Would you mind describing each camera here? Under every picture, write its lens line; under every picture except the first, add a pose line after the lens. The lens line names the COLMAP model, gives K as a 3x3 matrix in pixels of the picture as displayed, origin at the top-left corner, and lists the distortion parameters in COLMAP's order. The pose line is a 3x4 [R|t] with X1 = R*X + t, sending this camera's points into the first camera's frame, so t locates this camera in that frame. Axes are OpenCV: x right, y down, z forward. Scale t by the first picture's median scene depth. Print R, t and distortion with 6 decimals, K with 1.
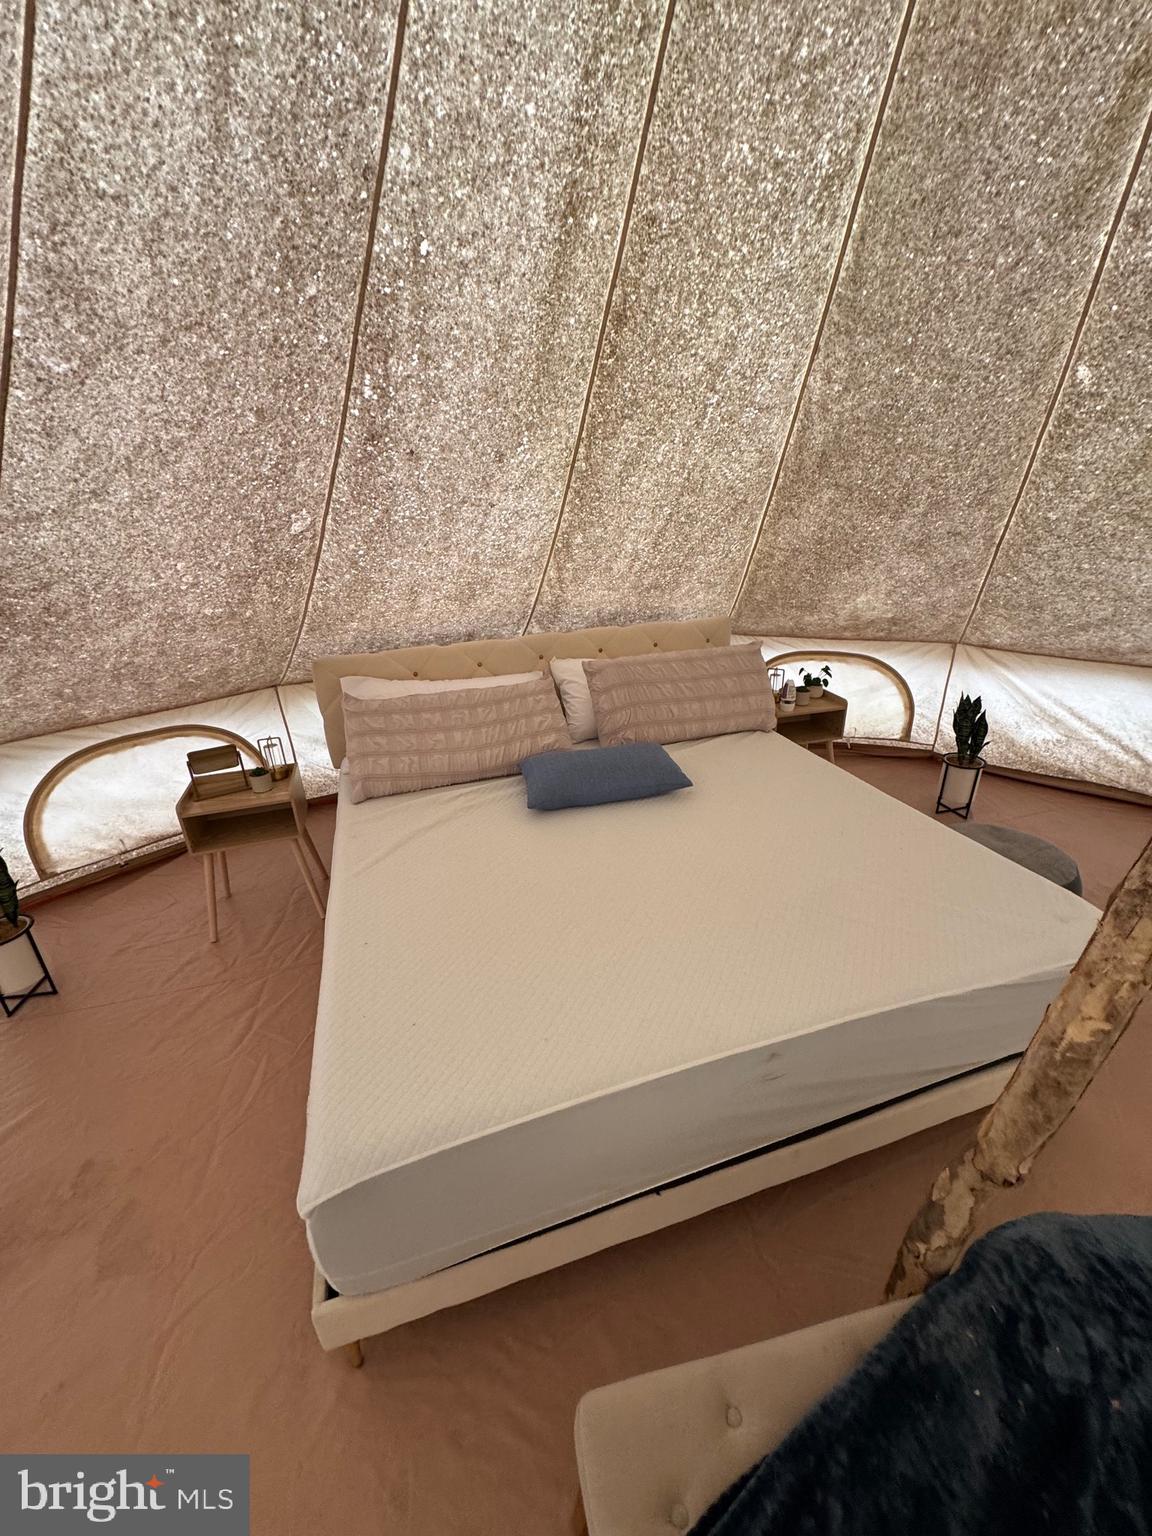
lens RADIAL K [[602.6, 0, 576.0], [0, 602.6, 768.0], [0, 0, 1]] dist [-0.001215, -0.000307]
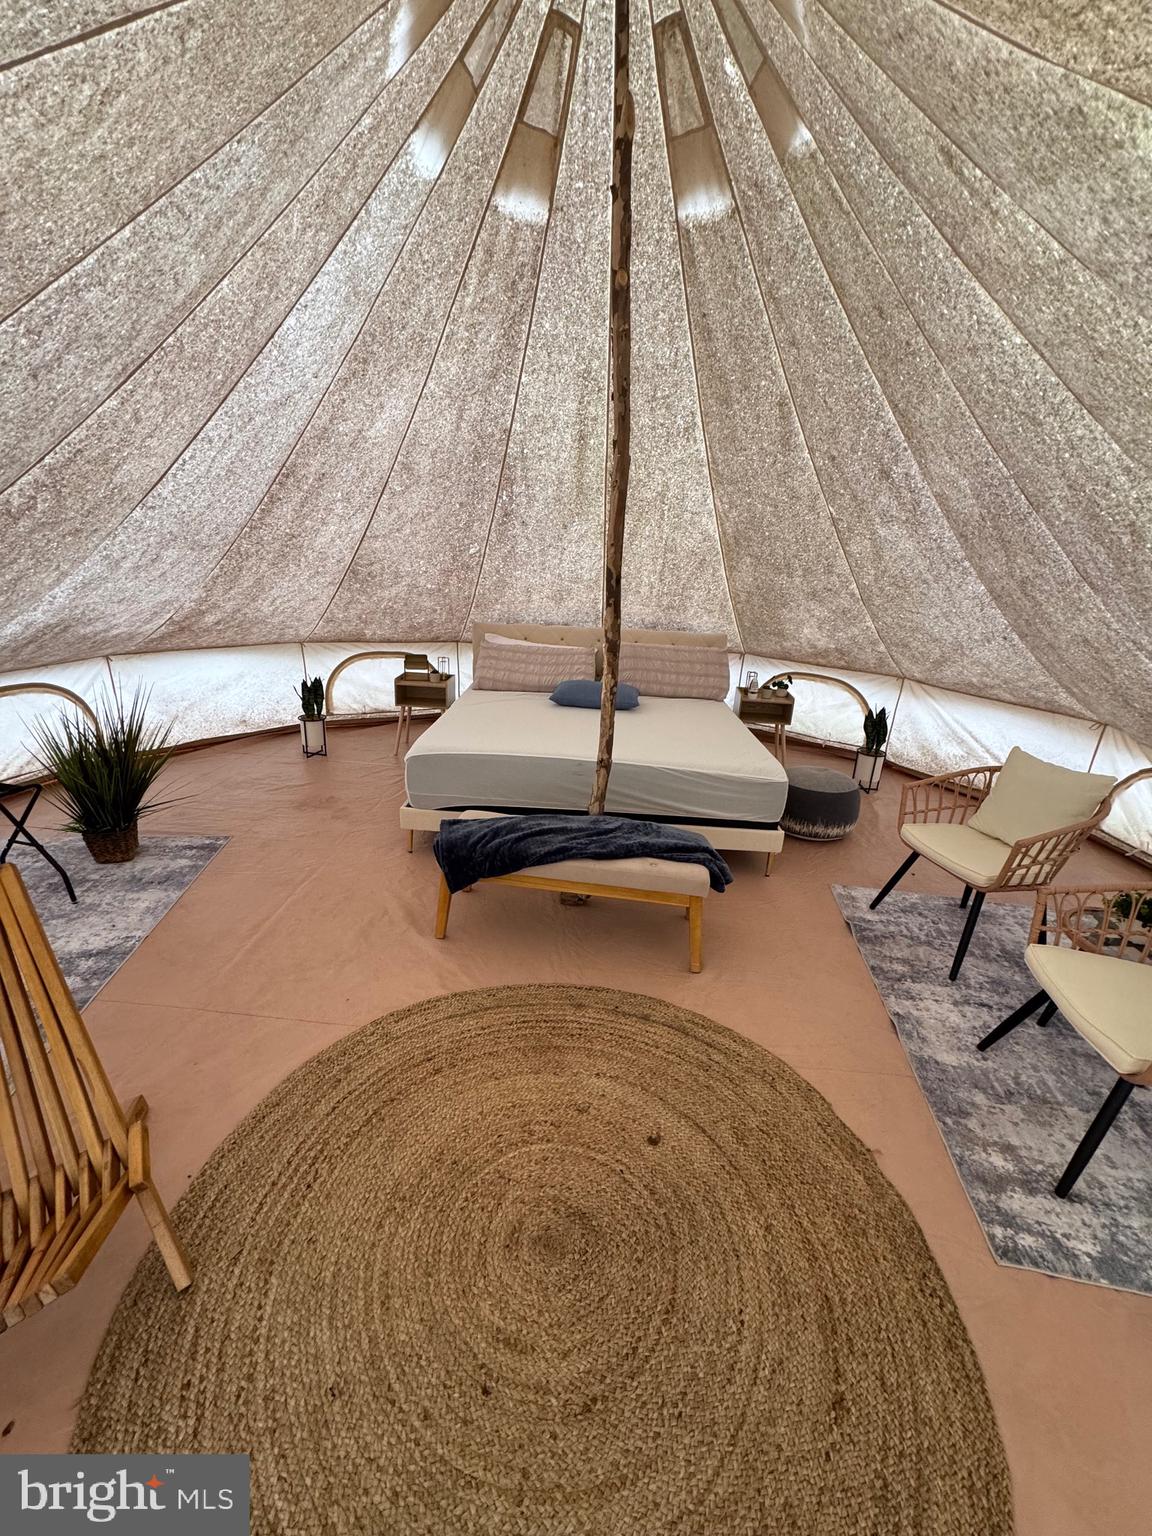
lens RADIAL K [[602.6, 0, 576.0], [0, 602.6, 768.0], [0, 0, 1]] dist [-0.001215, -0.000307]
pose [[0.939143, 0.188724, -0.287043, 0.544159], [-0.210465, 0.976491, -0.046574, 0.319906], [0.271506, 0.104152, 0.956785, -0.739171]]
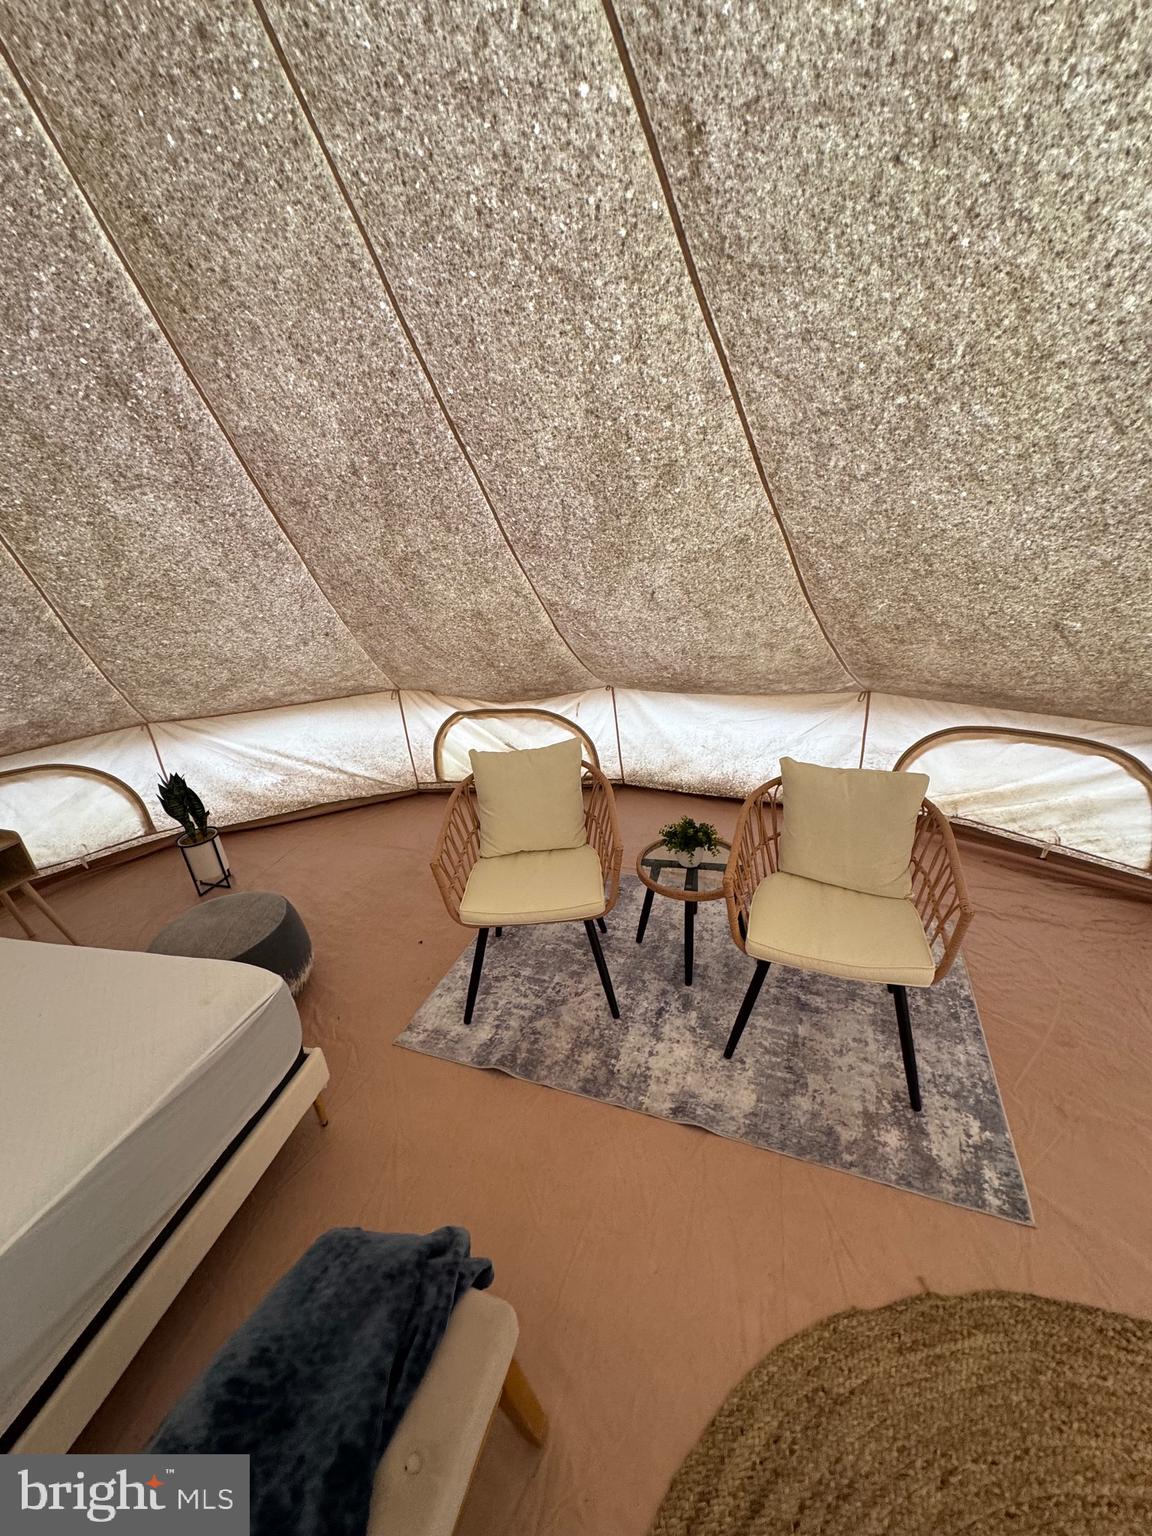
lens RADIAL K [[602.6, 0, 576.0], [0, 602.6, 768.0], [0, 0, 1]] dist [-0.001215, -0.000307]
pose [[0.513776, -0.337271, 0.788848, 0.309528], [0.402331, 0.906827, 0.125675, 0.014733], [-0.757736, 0.252810, 0.601601, -0.100321]]
